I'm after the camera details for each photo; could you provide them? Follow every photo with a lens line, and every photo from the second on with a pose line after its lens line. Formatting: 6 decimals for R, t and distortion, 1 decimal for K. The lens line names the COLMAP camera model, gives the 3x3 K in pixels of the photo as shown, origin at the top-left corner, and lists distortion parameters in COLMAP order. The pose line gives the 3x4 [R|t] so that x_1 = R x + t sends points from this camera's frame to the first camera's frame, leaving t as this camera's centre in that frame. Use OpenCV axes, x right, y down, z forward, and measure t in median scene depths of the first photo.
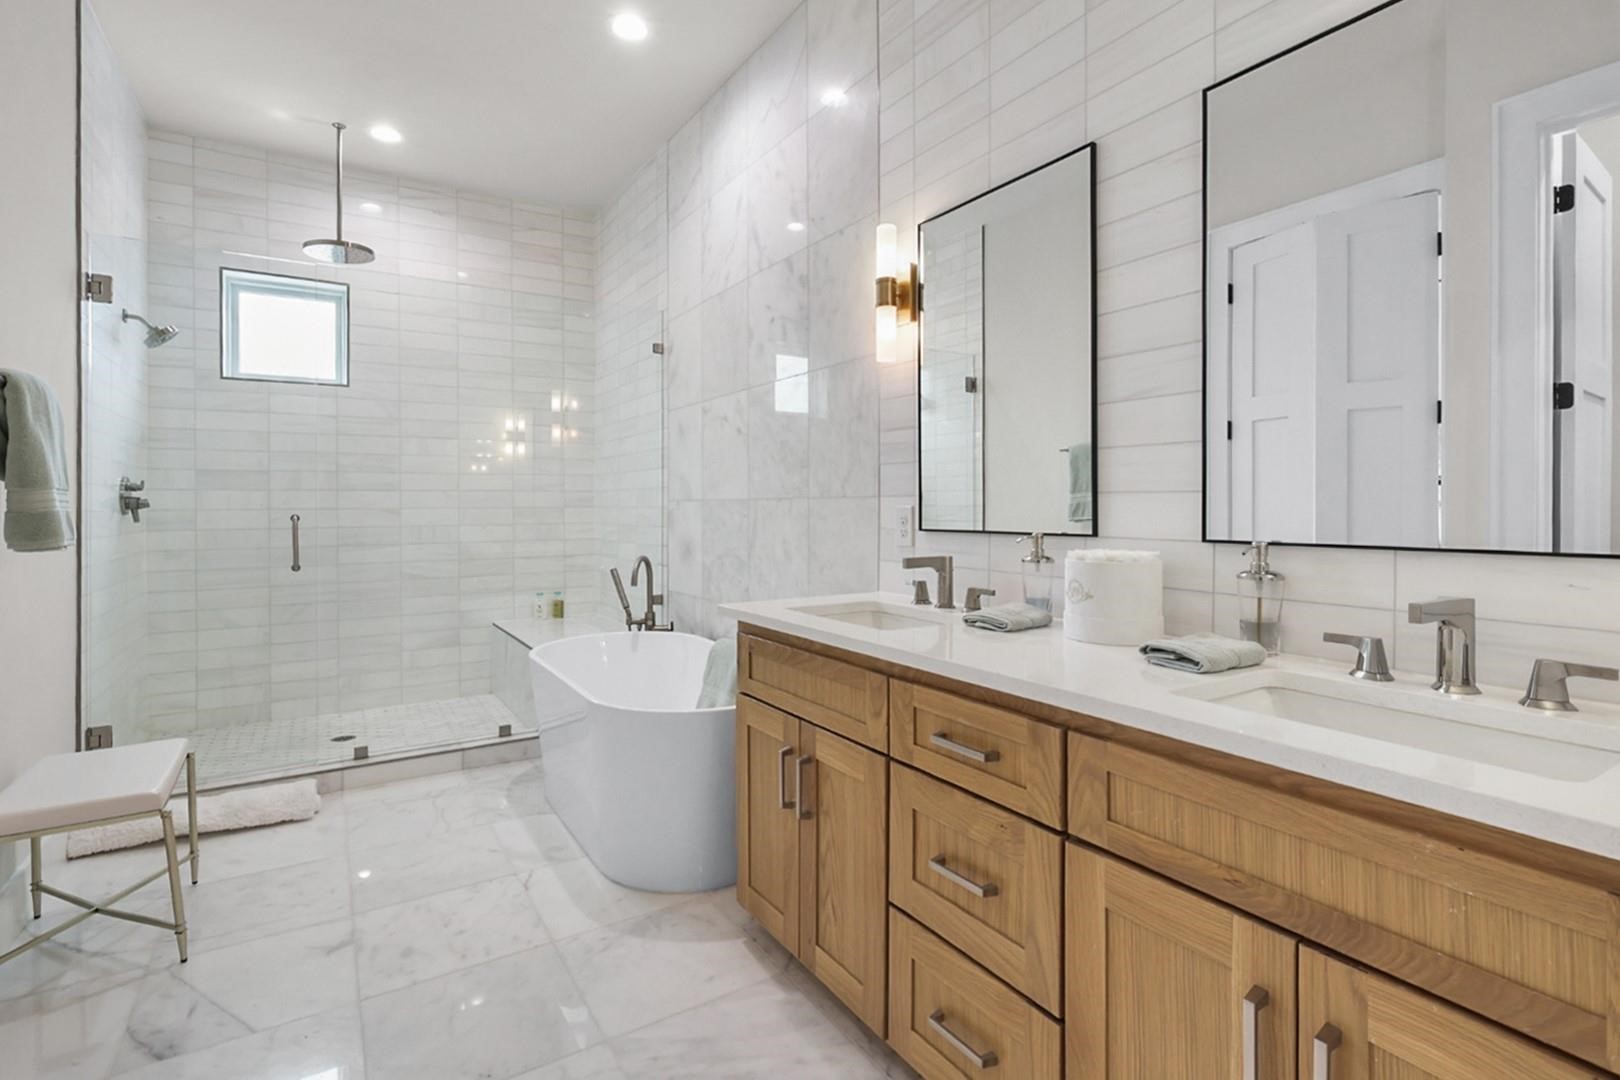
lens RADIAL K [[766.1, 0, 810.0], [0, 766.1, 540.0], [0, 0, 1]] dist [0.002796, 0.001169]
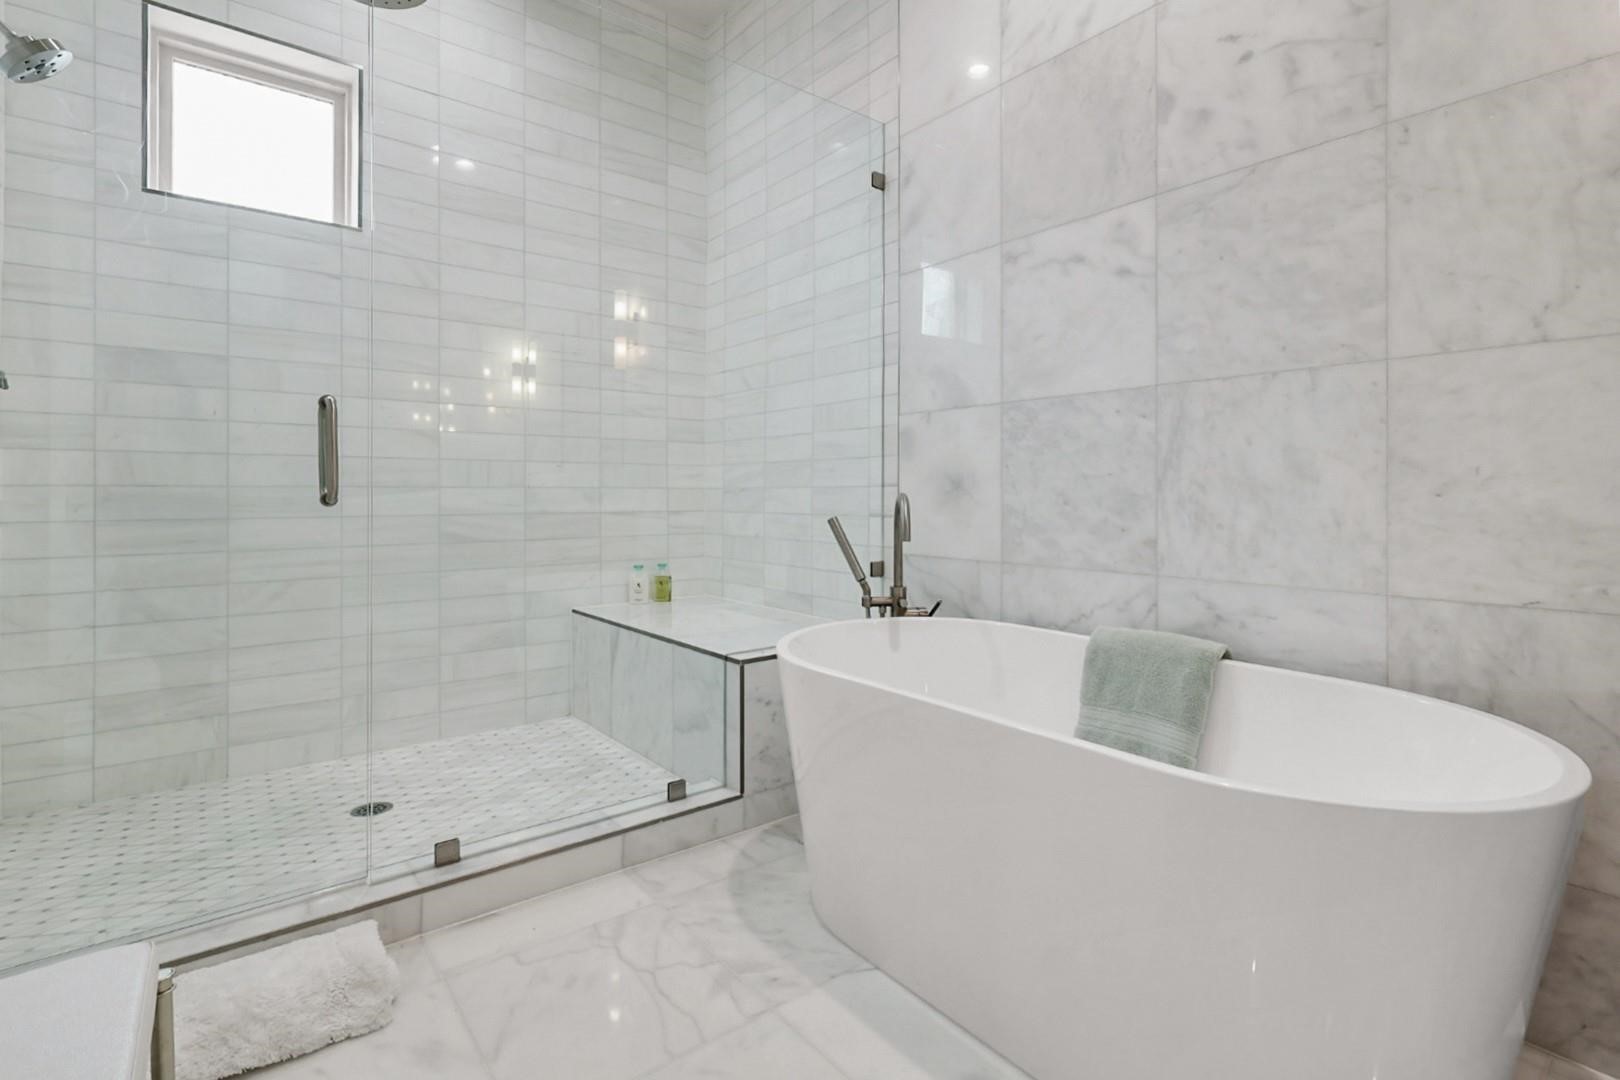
lens RADIAL K [[764.4, 0, 811.2], [0, 764.4, 523.6], [0, 0, 1]] dist [0.001466, -0.000310]
pose [[0.993913, 0.000177, 0.110163, -0.330782], [0.000785, 0.999962, -0.008690, 0.046031], [-0.110161, 0.008723, 0.993876, 0.373347]]
